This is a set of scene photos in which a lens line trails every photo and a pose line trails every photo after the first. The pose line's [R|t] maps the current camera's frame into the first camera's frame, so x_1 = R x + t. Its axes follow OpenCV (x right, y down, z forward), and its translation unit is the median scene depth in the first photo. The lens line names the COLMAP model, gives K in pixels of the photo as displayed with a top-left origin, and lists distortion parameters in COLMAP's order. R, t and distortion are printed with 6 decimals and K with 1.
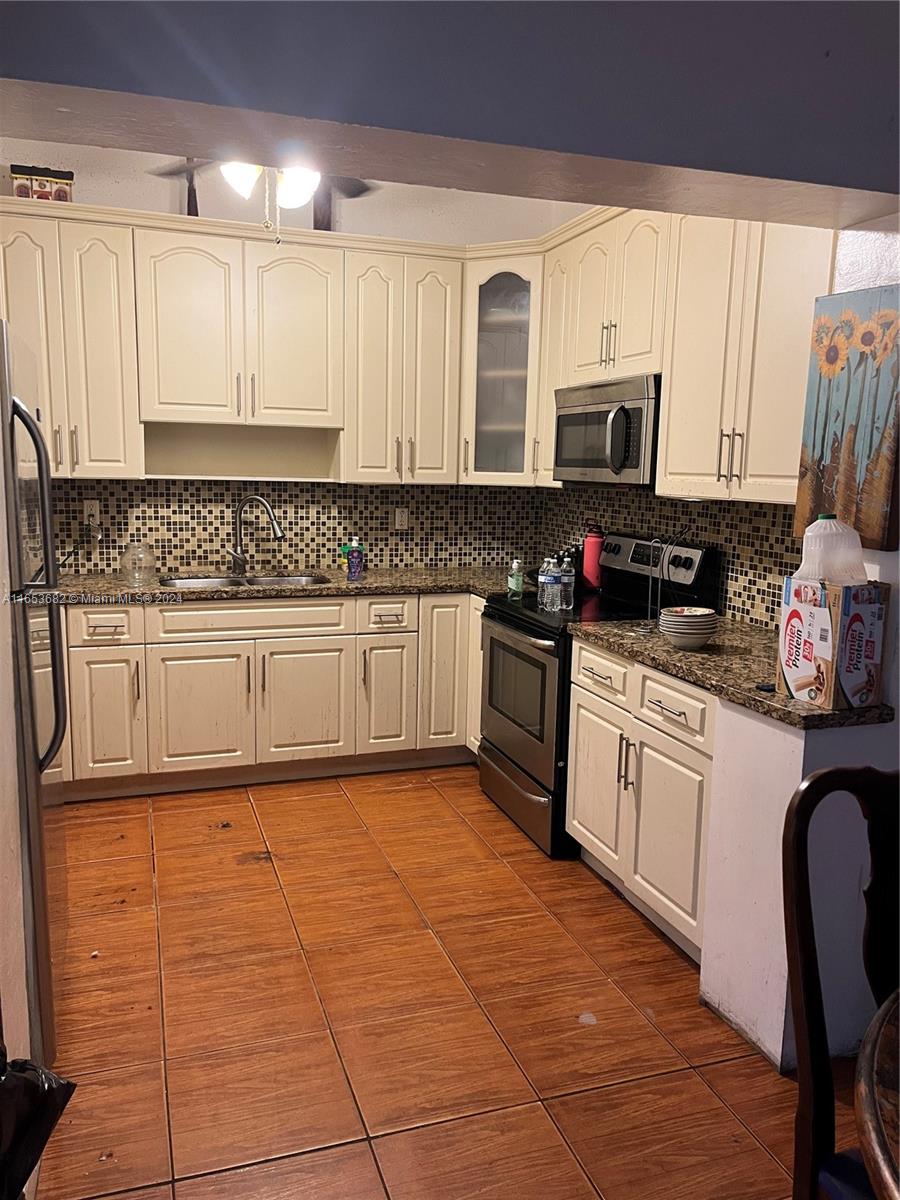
lens RADIAL K [[899.7, 0, 452.0], [0, 899.7, 604.9], [0, 0, 1]] dist [0.066114, -0.077523]
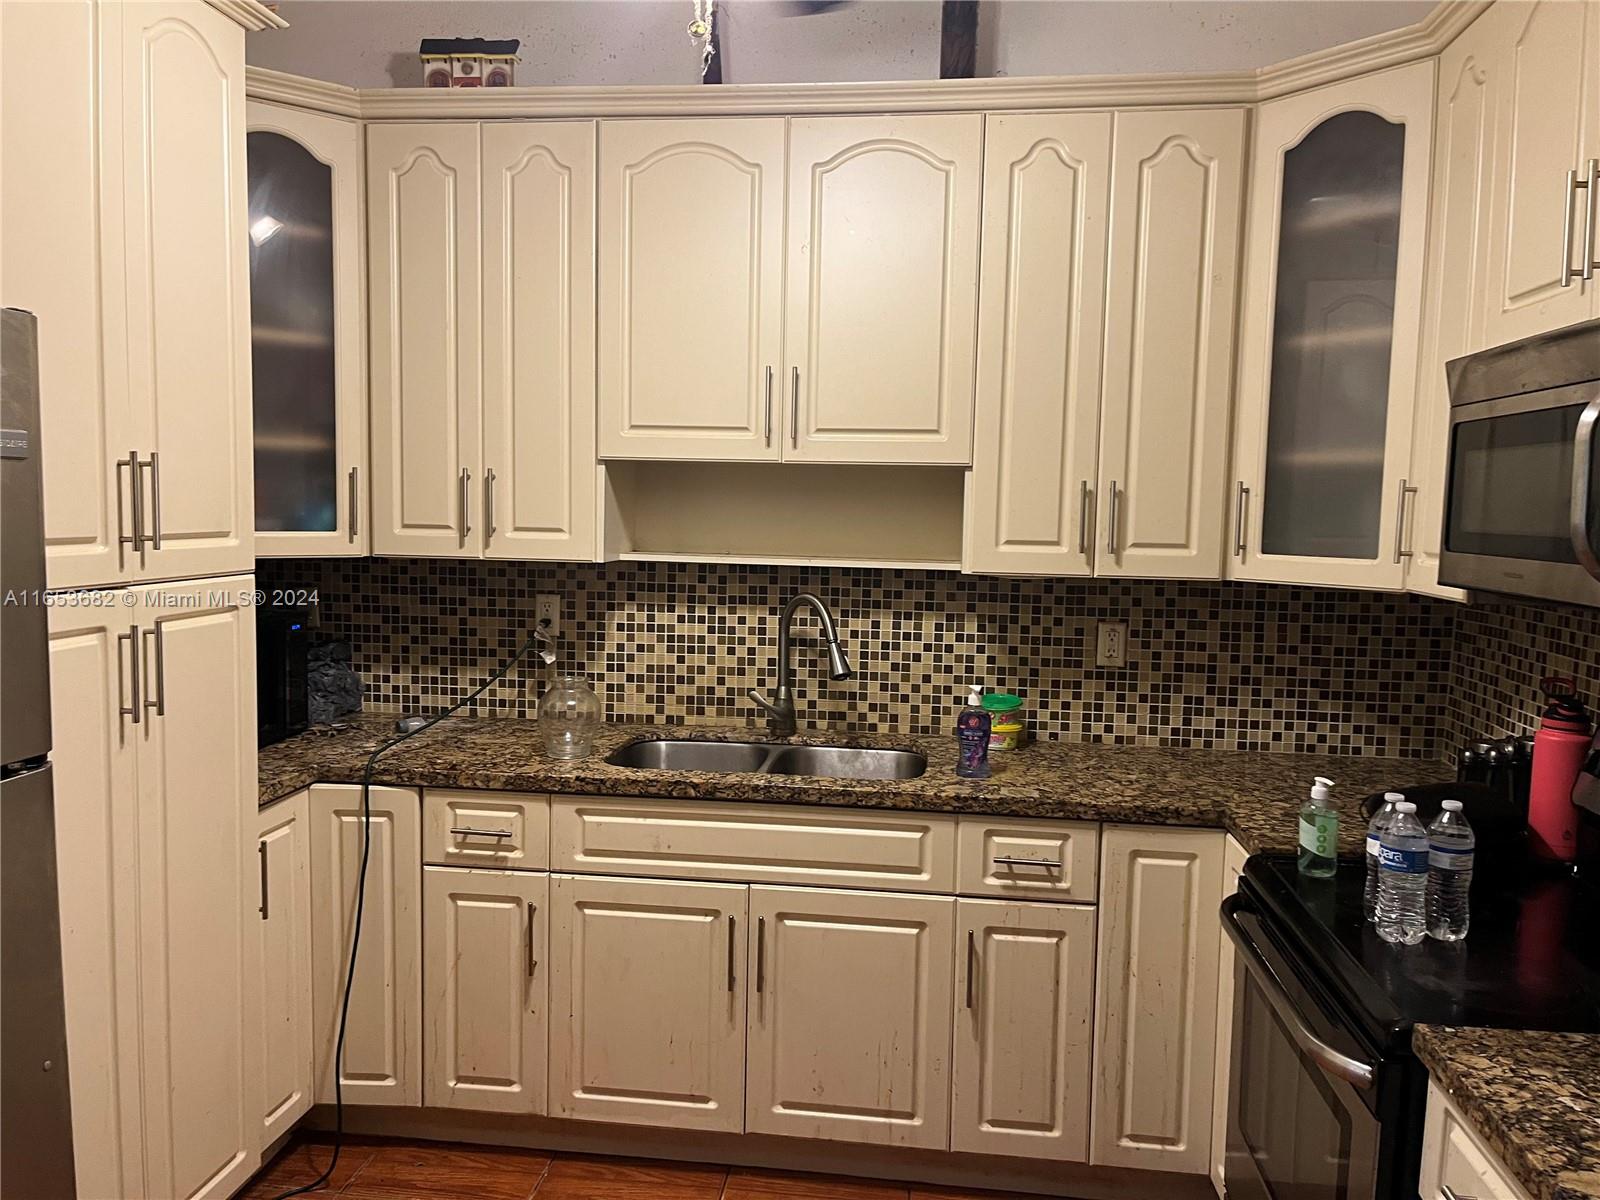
lens RADIAL K [[1199.6, 0, 804.6], [0, 1199.6, 602.4], [0, 0, 1]] dist [0.066114, -0.077523]
pose [[0.895977, 0.035480, -0.442680, 0.095291], [-0.072113, 0.995198, -0.066193, -0.071538], [0.438206, 0.091230, 0.894233, 0.381300]]
